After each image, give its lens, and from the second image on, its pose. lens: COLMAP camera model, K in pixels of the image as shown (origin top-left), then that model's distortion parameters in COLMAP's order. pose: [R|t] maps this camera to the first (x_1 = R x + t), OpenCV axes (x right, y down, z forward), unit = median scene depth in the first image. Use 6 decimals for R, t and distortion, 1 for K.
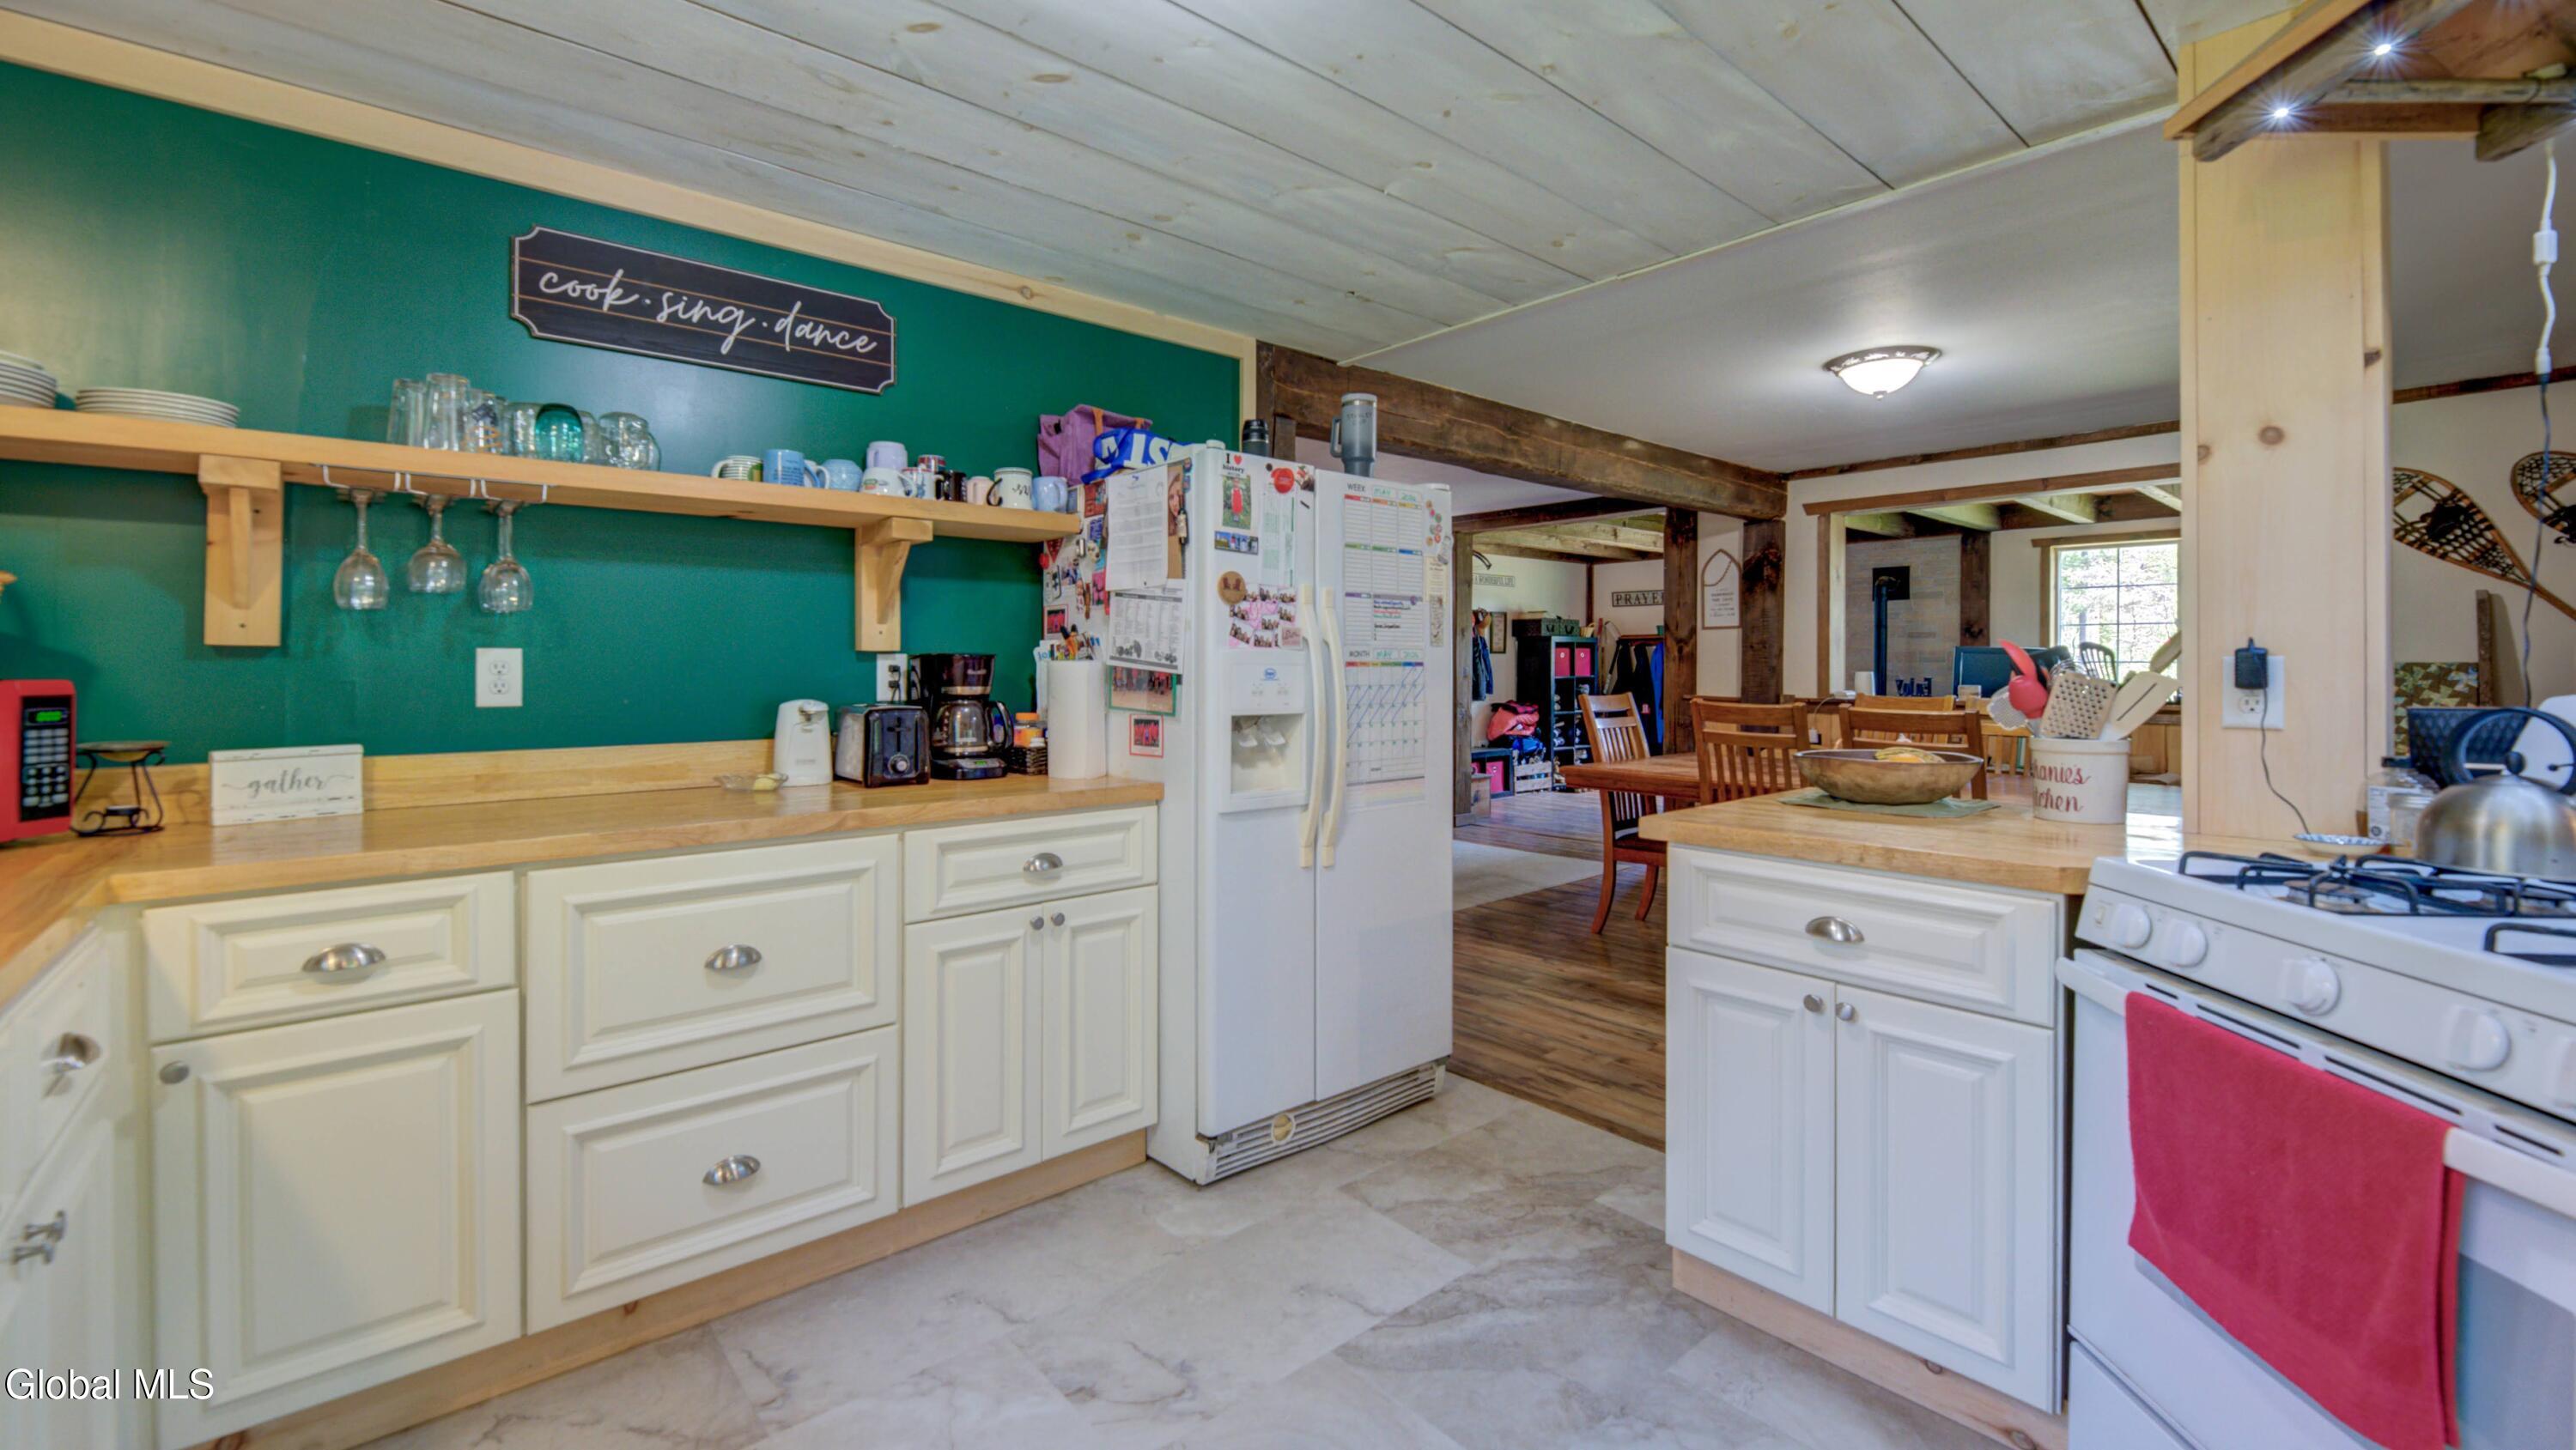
lens RADIAL K [[1050.9, 0, 1257.3], [0, 1050.9, 660.7], [0, 0, 1]] dist [0.000671, 0.000089]
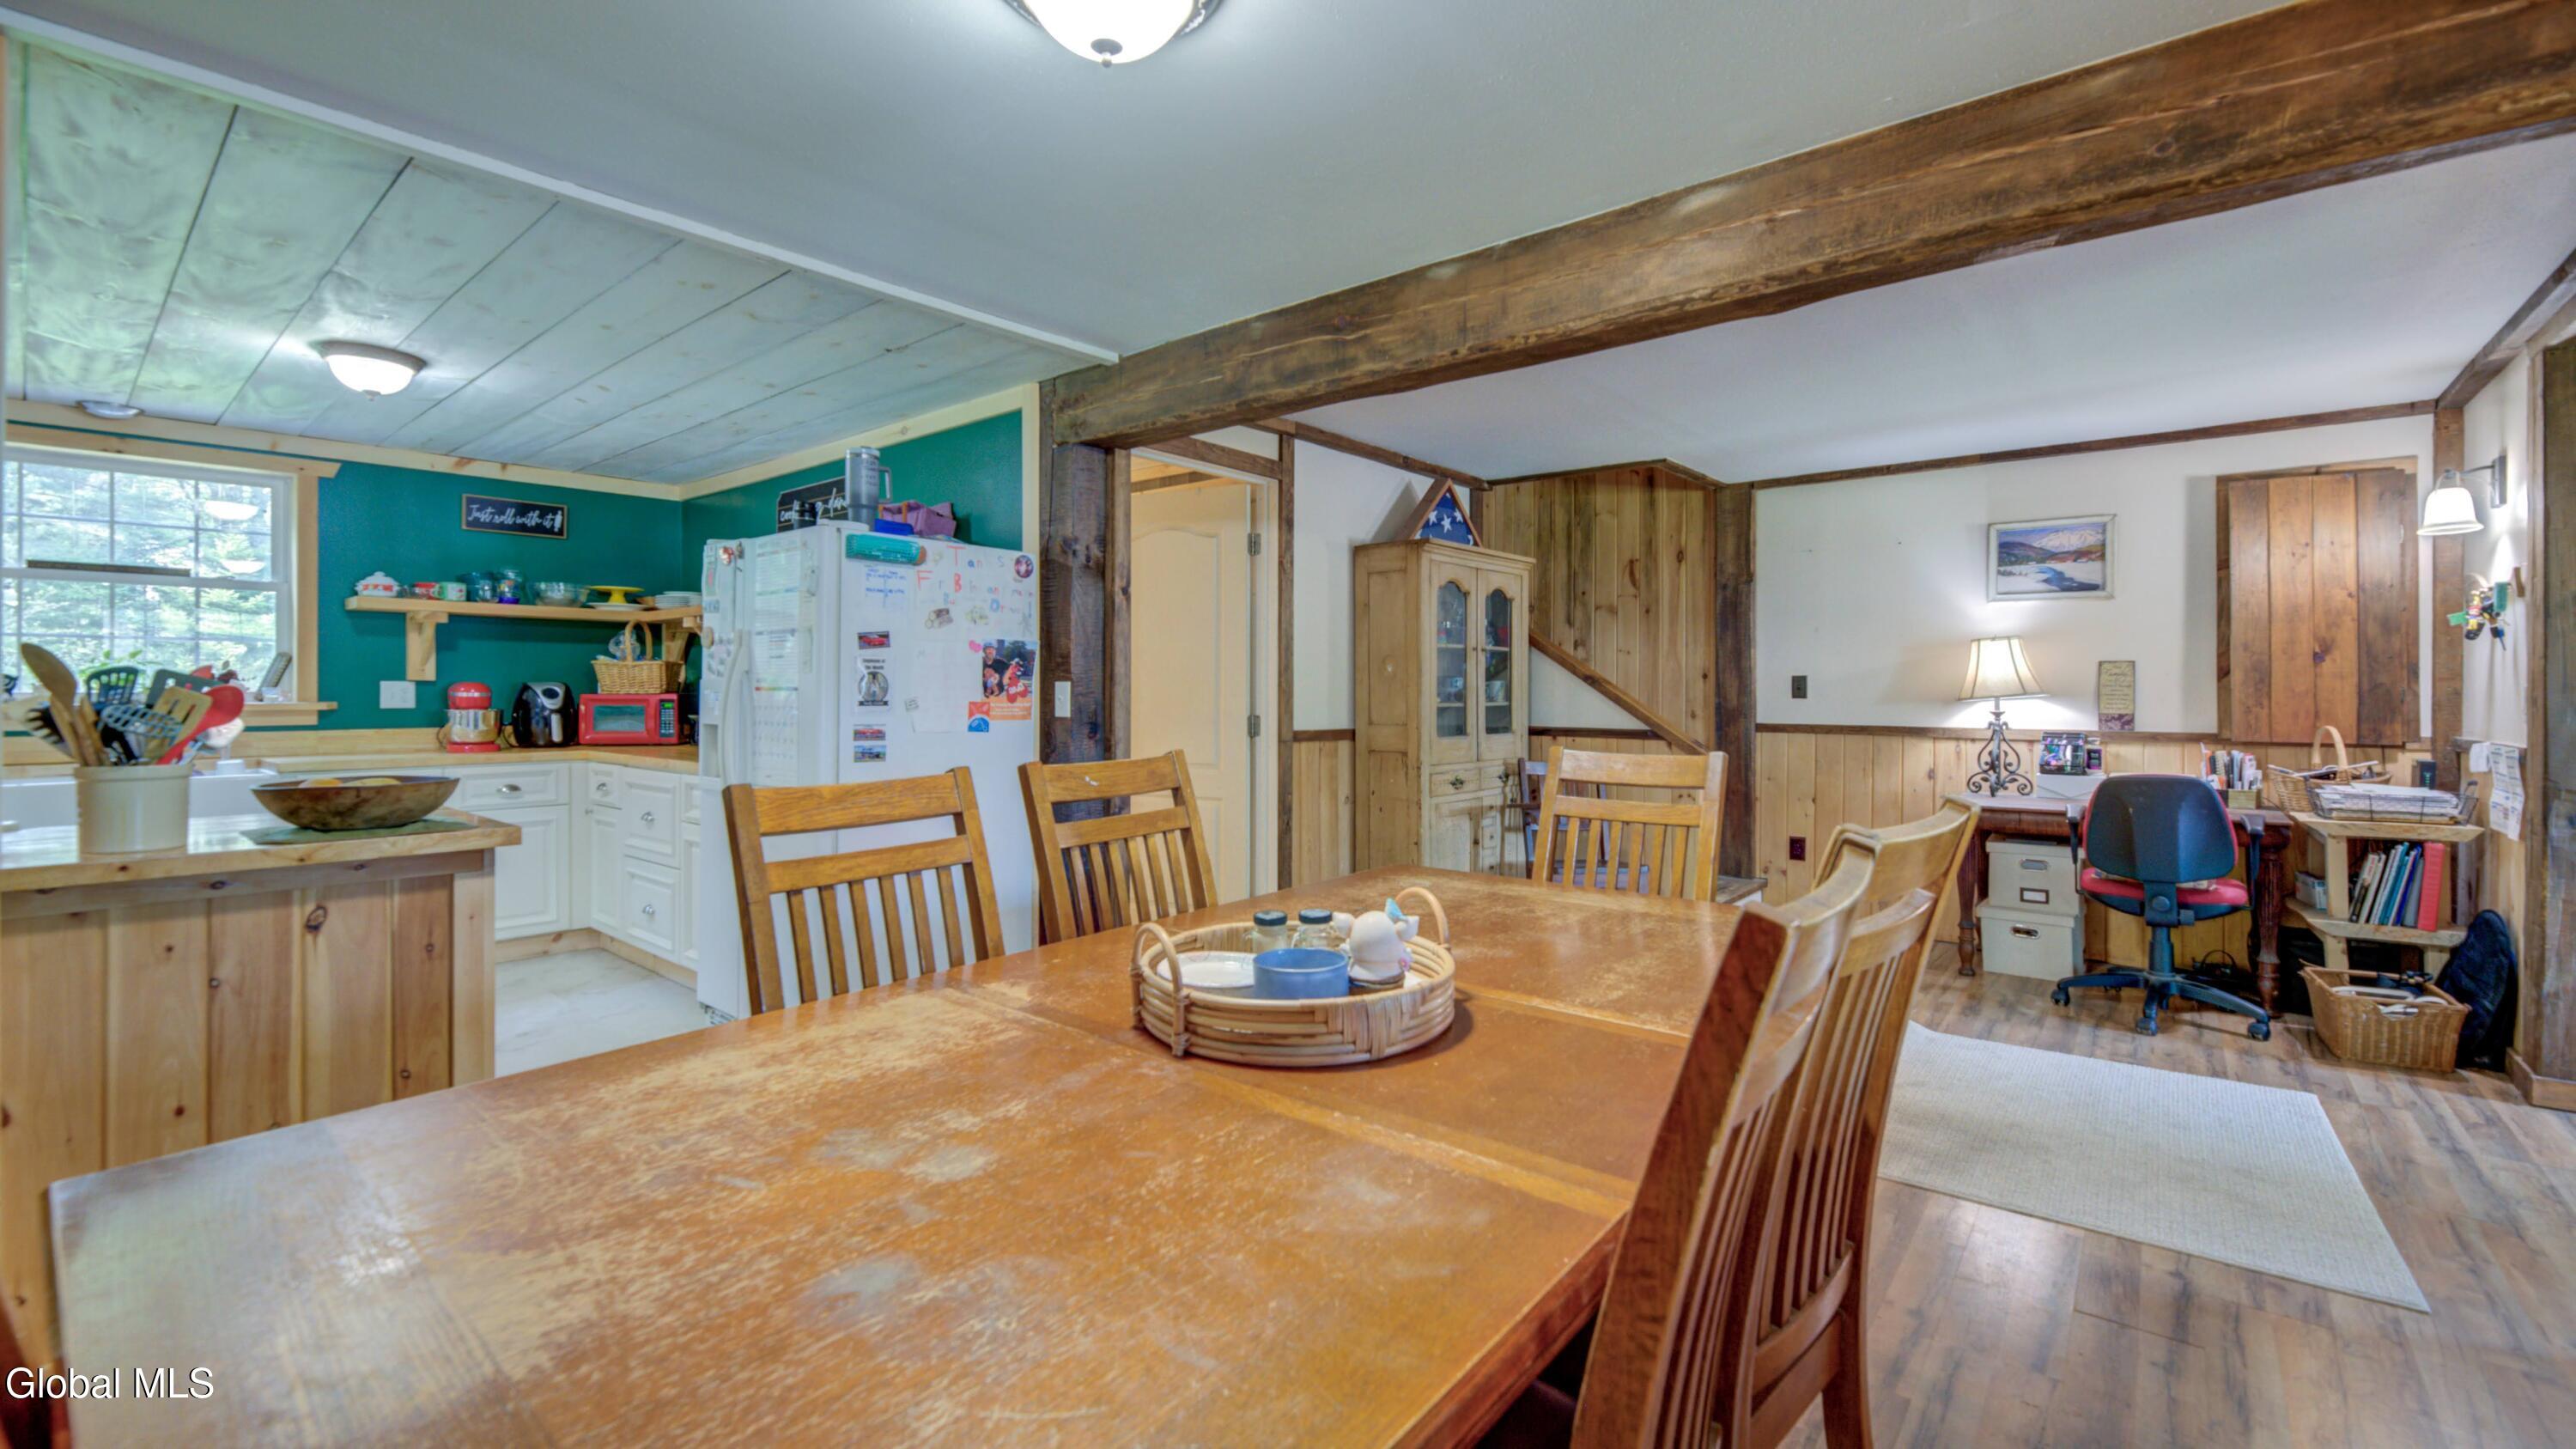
lens RADIAL K [[1061.3, 0, 1286.6], [0, 1061.3, 673.5], [0, 0, 1]] dist [-0.008590, -0.000221]
pose [[0.175150, -0.014739, -0.984431, 0.483412], [0.003482, 0.999891, -0.014350, 0.002253], [0.984536, -0.000914, 0.175182, 0.468105]]
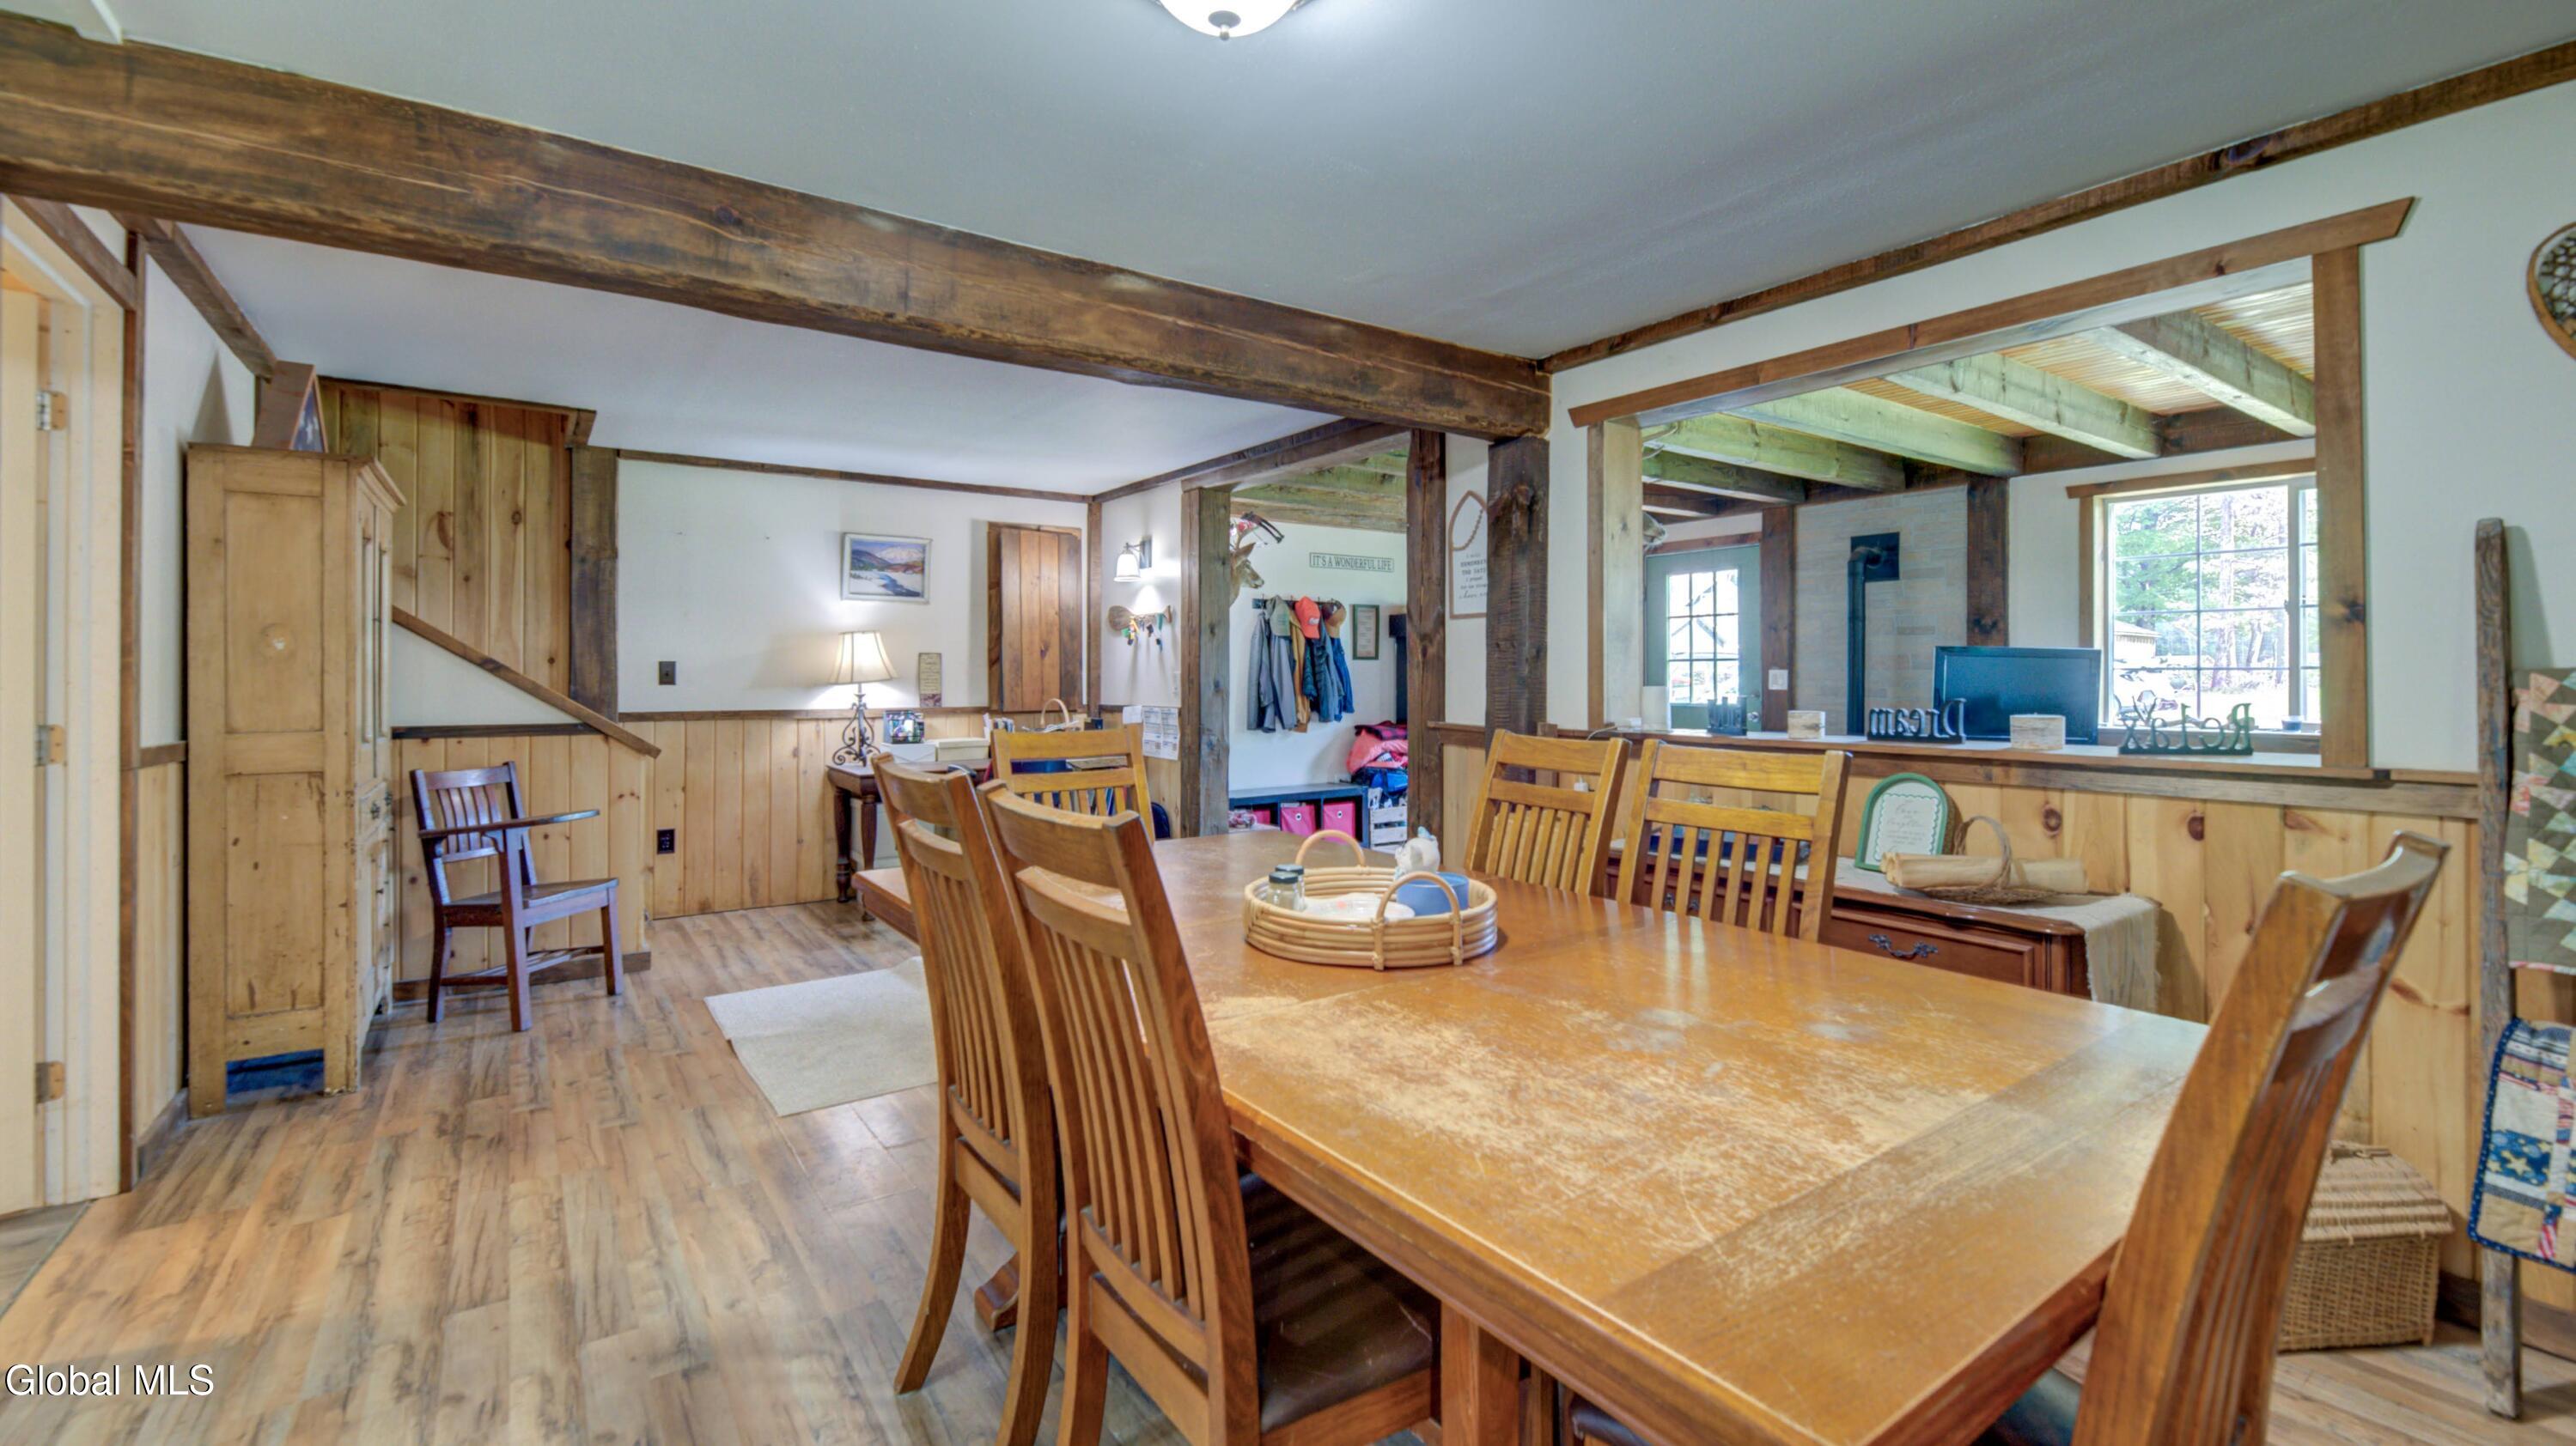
lens RADIAL K [[1093.2, 0, 1285.2], [0, 1093.2, 663.3], [0, 0, 1]] dist [-0.002064, -0.000283]
pose [[0.996065, -0.002088, -0.088605, 0.308403], [0.001582, 0.999982, -0.005786, 0.000746], [0.088616, 0.005623, 0.996050, 0.268637]]
